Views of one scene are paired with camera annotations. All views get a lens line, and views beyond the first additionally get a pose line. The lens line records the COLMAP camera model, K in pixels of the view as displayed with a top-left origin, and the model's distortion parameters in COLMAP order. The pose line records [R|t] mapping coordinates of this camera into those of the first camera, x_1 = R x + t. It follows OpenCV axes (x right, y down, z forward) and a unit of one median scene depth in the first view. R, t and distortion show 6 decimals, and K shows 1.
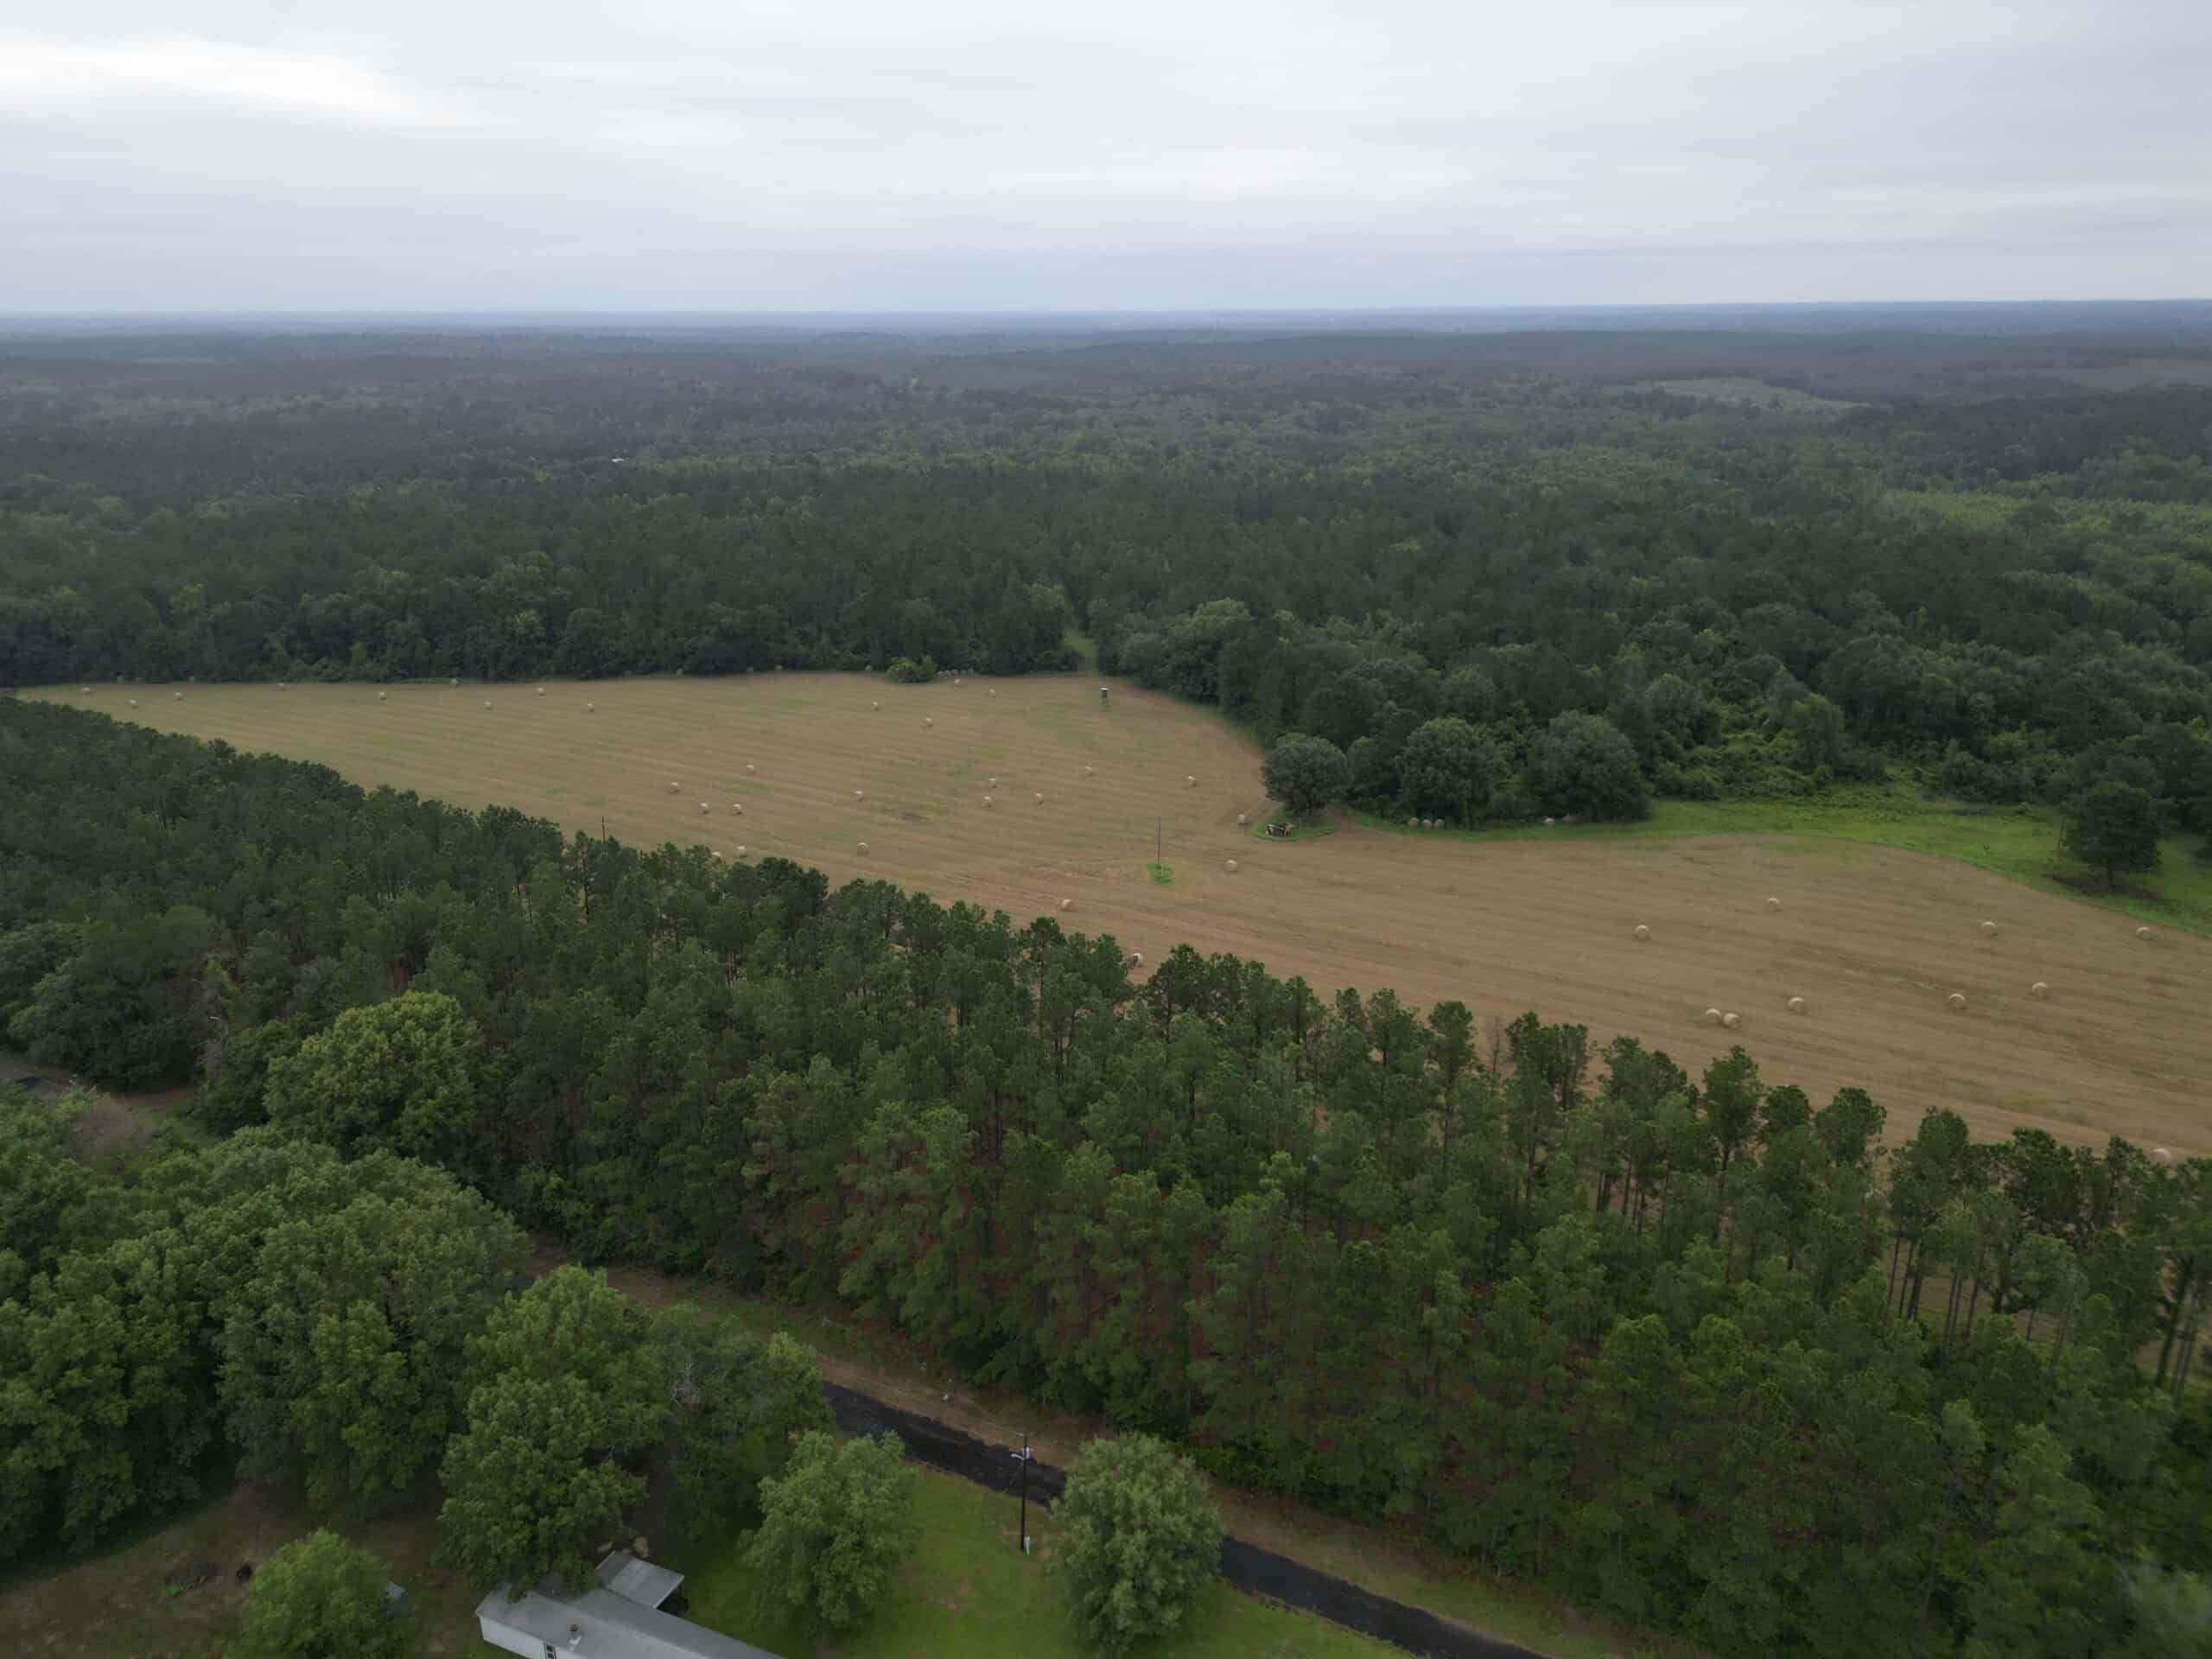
lens RADIAL K [[1545.0, 0, 1109.7], [0, 1545.0, 839.1], [0, 0, 1]] dist [0.079500, -0.077200]
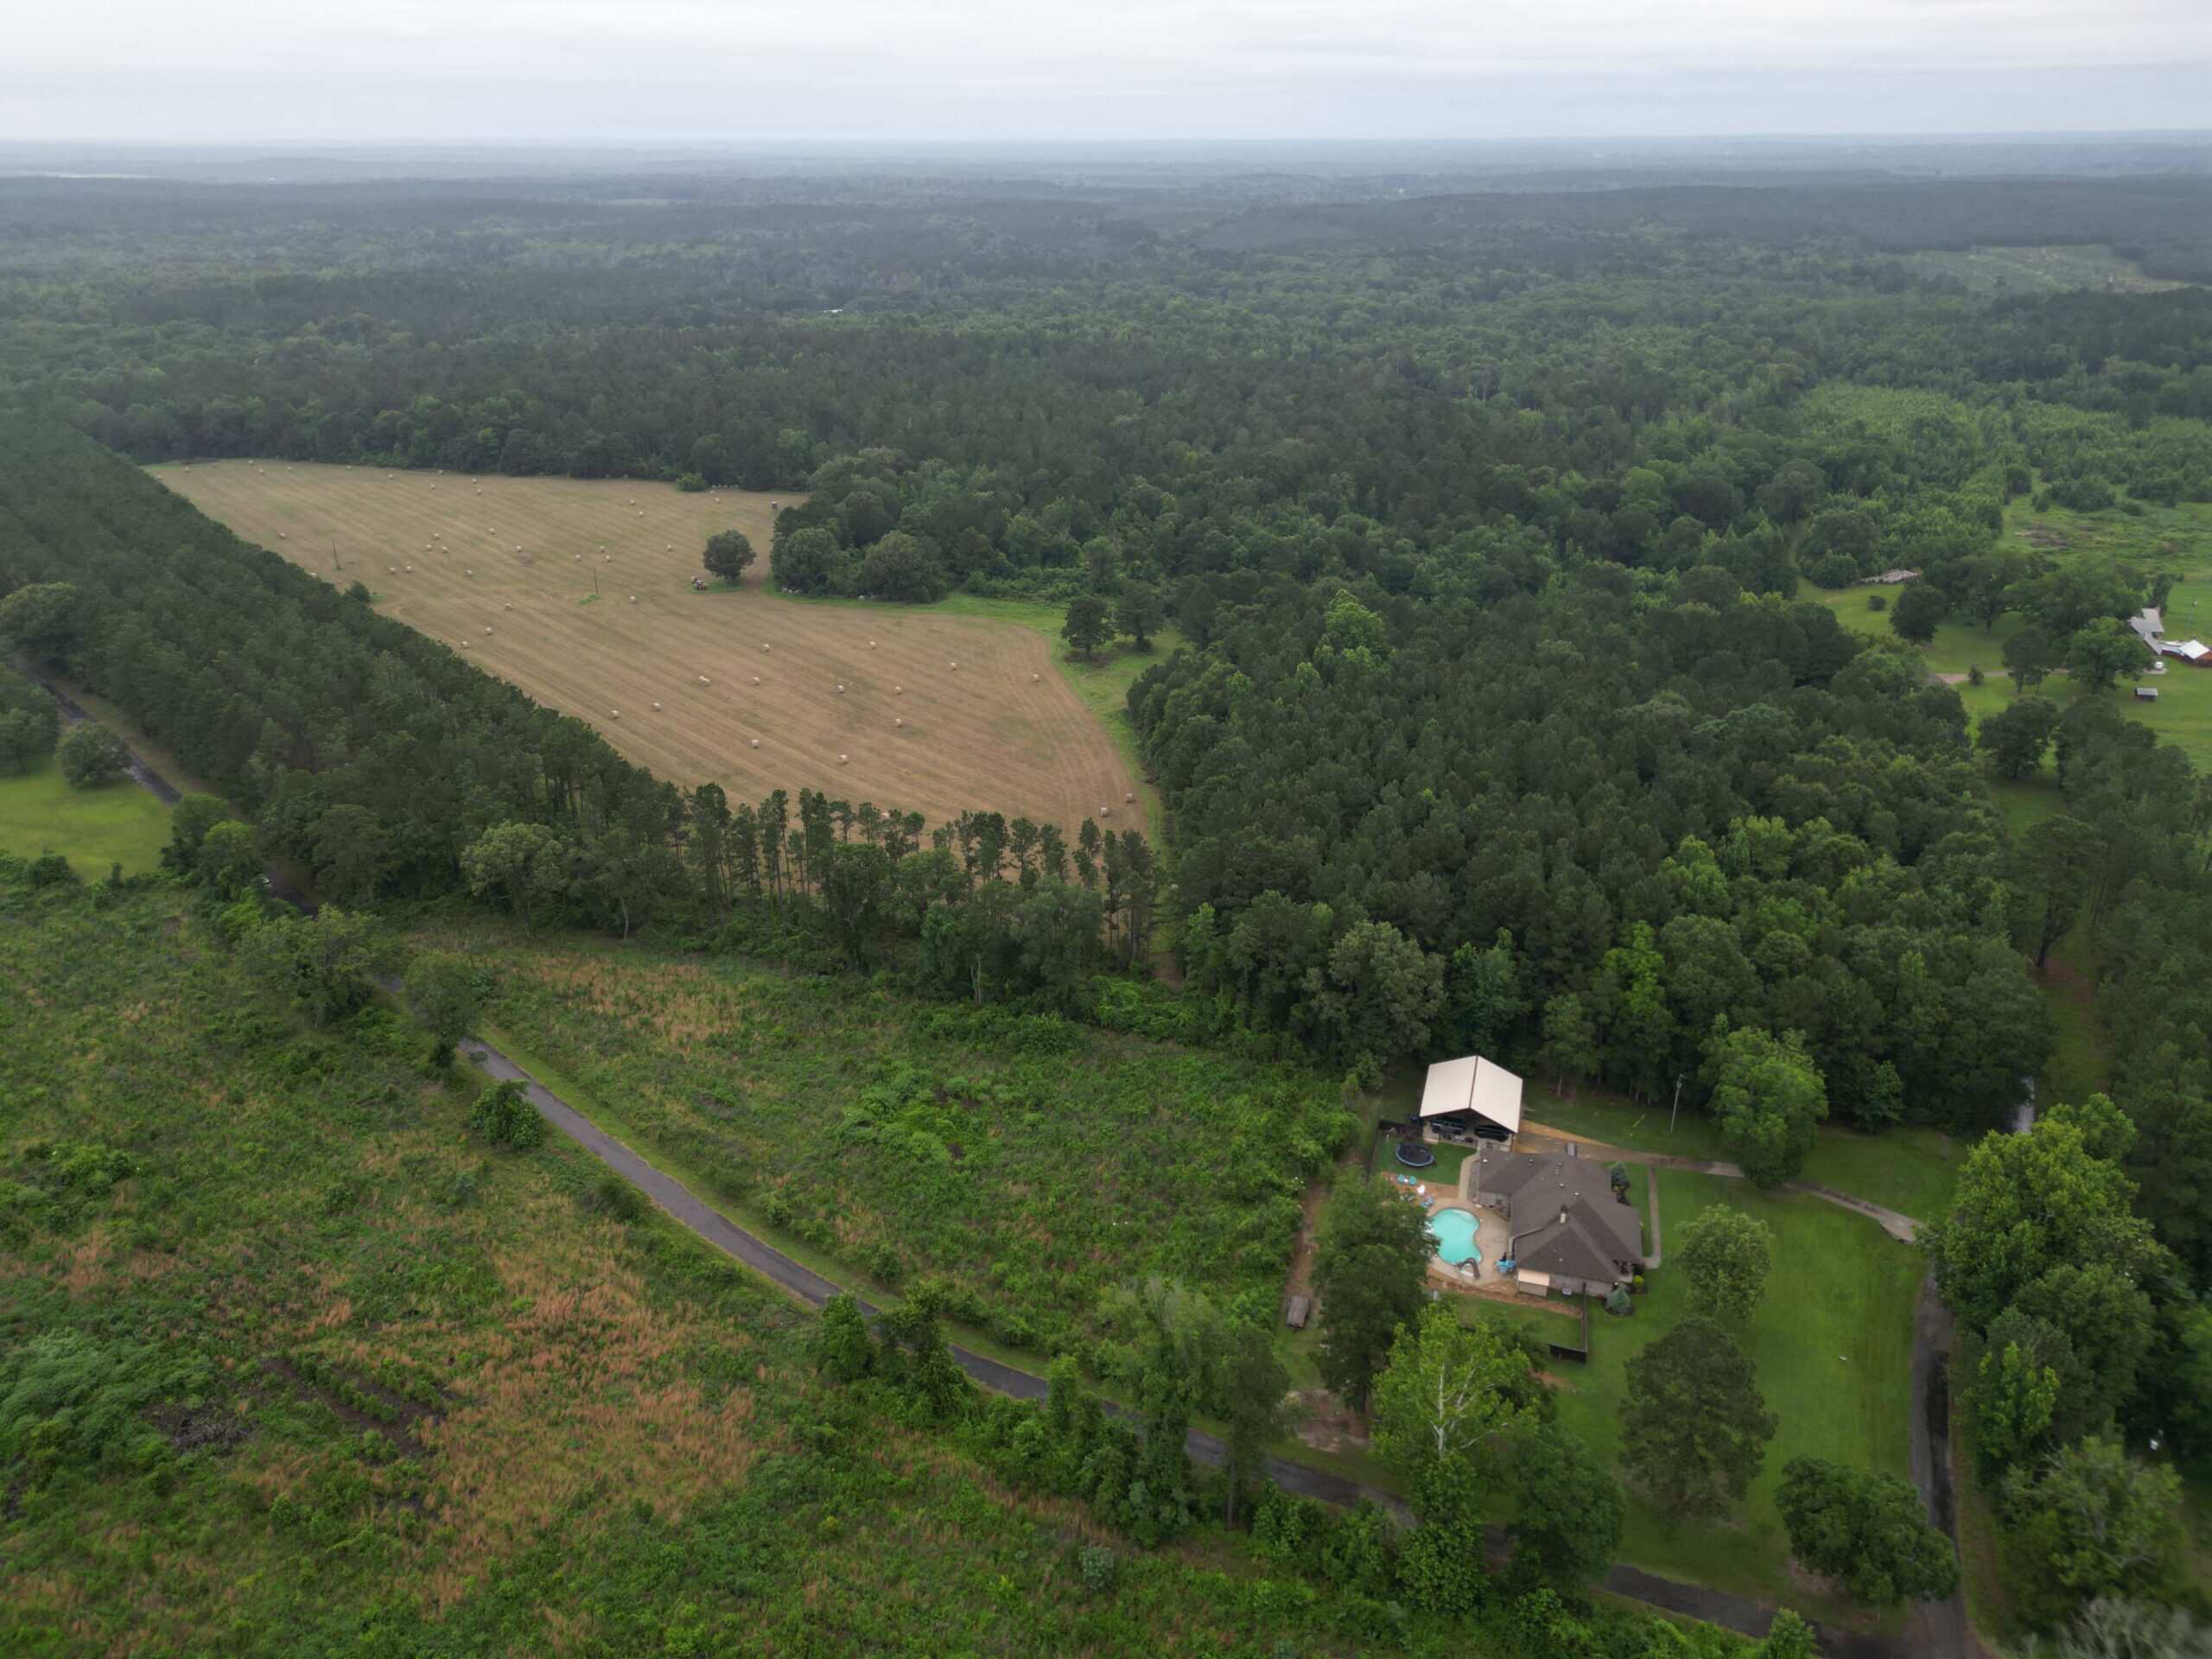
lens RADIAL K [[1545.0, 0, 1103.4], [0, 1545.0, 832.4], [0, 0, 1]] dist [0.079500, -0.077200]
pose [[0.952113, 0.126352, -0.278418, 0.691683], [-0.100026, 0.989229, 0.106870, 0.022781], [0.288922, -0.073903, 0.954496, -0.331829]]
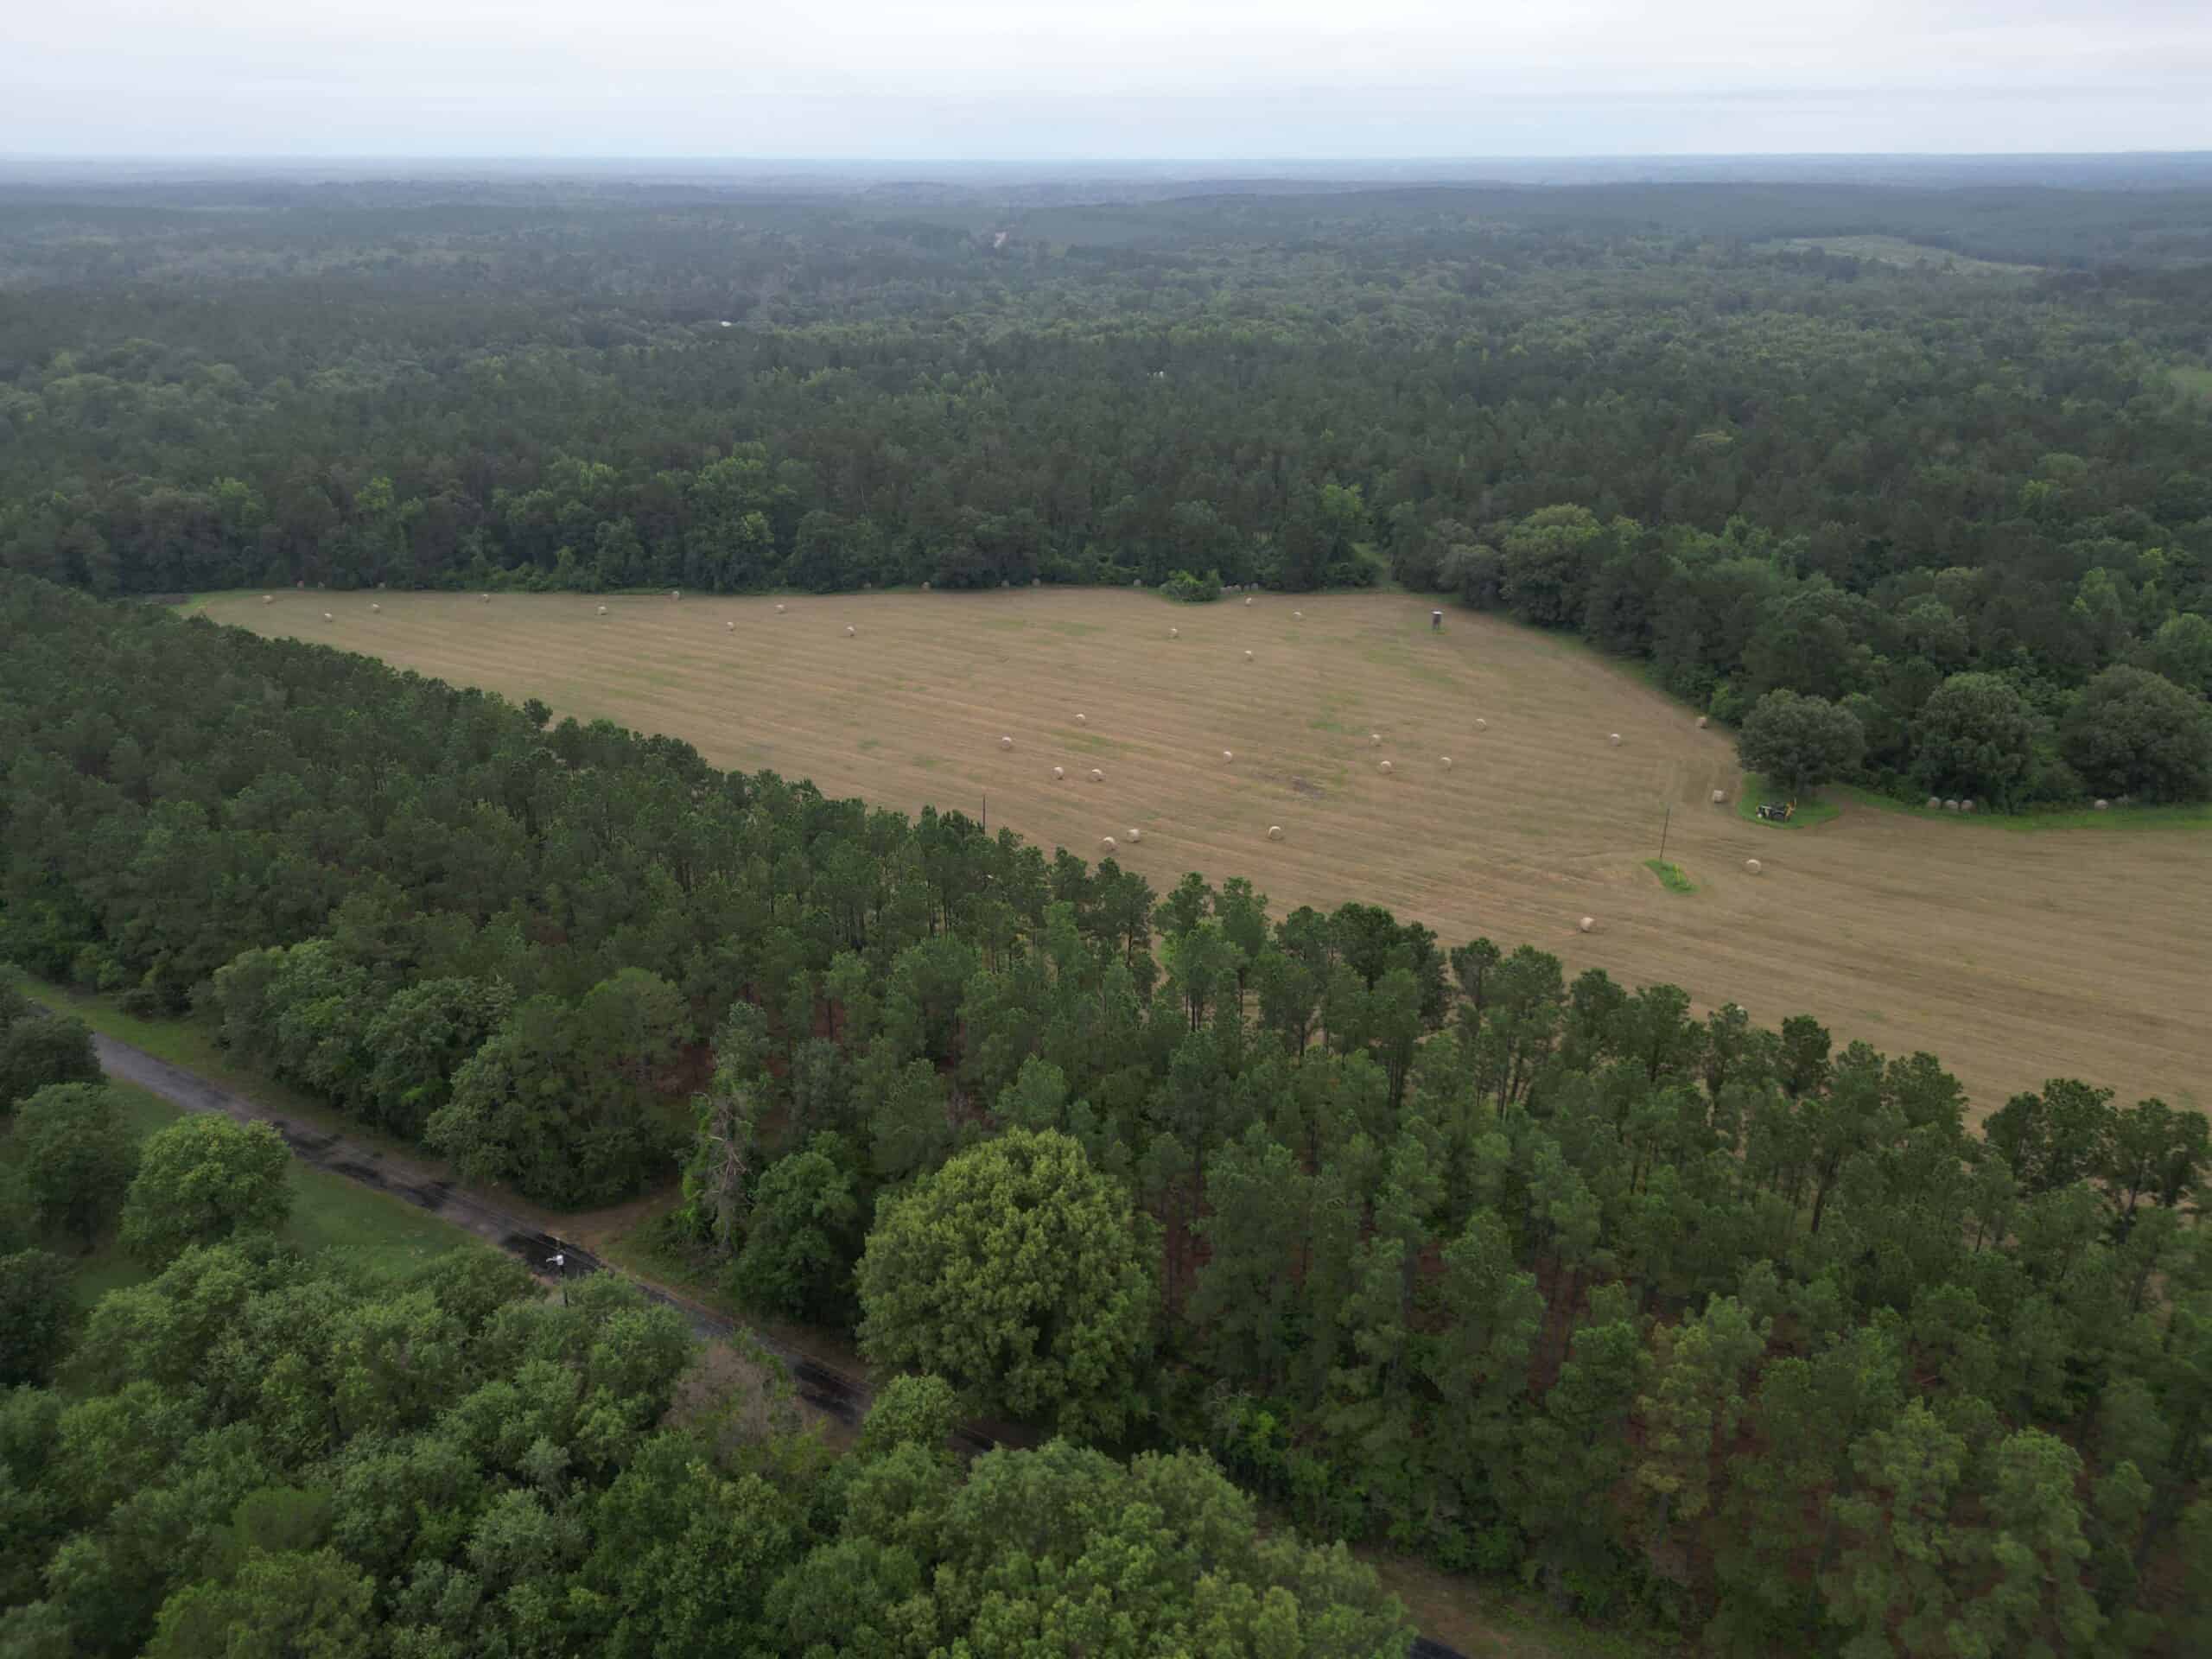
lens RADIAL K [[1545.0, 0, 1108.8], [0, 1545.0, 835.3], [0, 0, 1]] dist [0.079500, -0.077200]
pose [[0.999692, 0.013624, -0.020729, -0.152653], [-0.011893, 0.996605, 0.081465, -0.038791], [0.021769, -0.081193, 0.996461, 0.113555]]
